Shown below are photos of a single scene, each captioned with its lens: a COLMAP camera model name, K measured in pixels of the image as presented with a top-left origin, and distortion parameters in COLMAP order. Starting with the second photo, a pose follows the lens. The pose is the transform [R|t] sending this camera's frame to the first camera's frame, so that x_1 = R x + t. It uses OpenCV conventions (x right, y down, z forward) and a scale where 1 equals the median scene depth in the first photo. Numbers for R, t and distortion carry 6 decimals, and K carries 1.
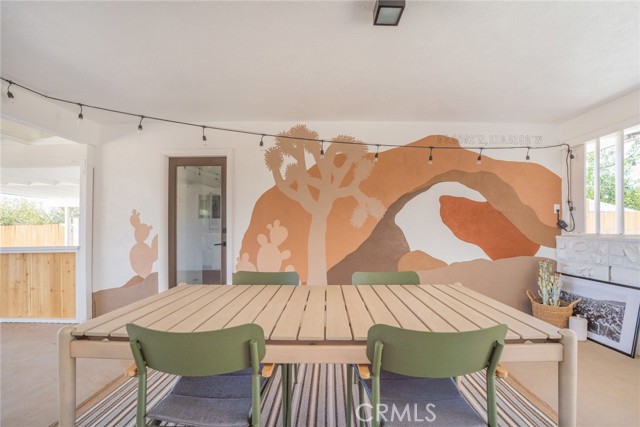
lens RADIAL K [[259.2, 0, 320.0], [0, 259.2, 213.5], [0, 0, 1]] dist [-0.024416, 0.000246]
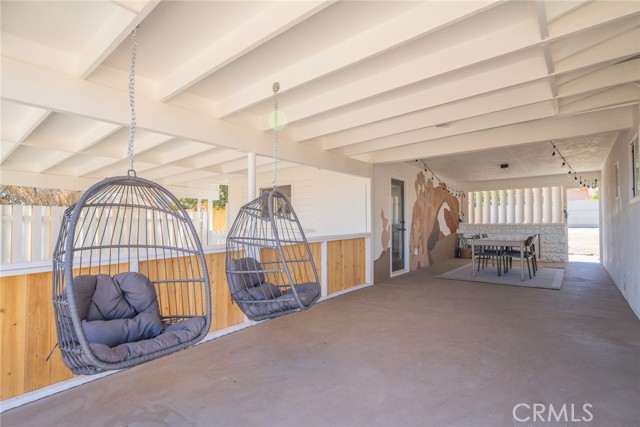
lens RADIAL K [[312.0, 0, 320.0], [0, 312.0, 213.5], [0, 0, 1]] dist [0.000544, 0.000075]
pose [[0.615837, 0.027372, 0.787398, -2.493627], [-0.027579, 0.999533, -0.013176, 0.050344], [-0.787391, -0.013601, 0.616304, 0.120232]]
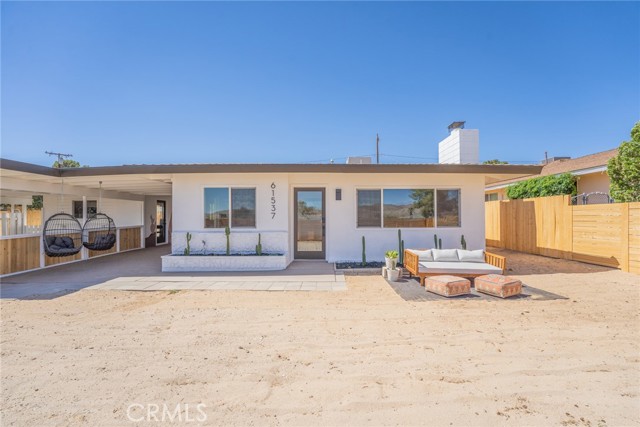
lens RADIAL K [[259.2, 0, 320.0], [0, 259.2, 213.5], [0, 0, 1]] dist [-0.024416, 0.000246]
pose [[-0.020998, 0.015714, 0.999656, -4.275594], [-0.036085, 0.999213, -0.016465, -0.051571], [-0.999128, -0.036418, -0.020414, -1.217496]]
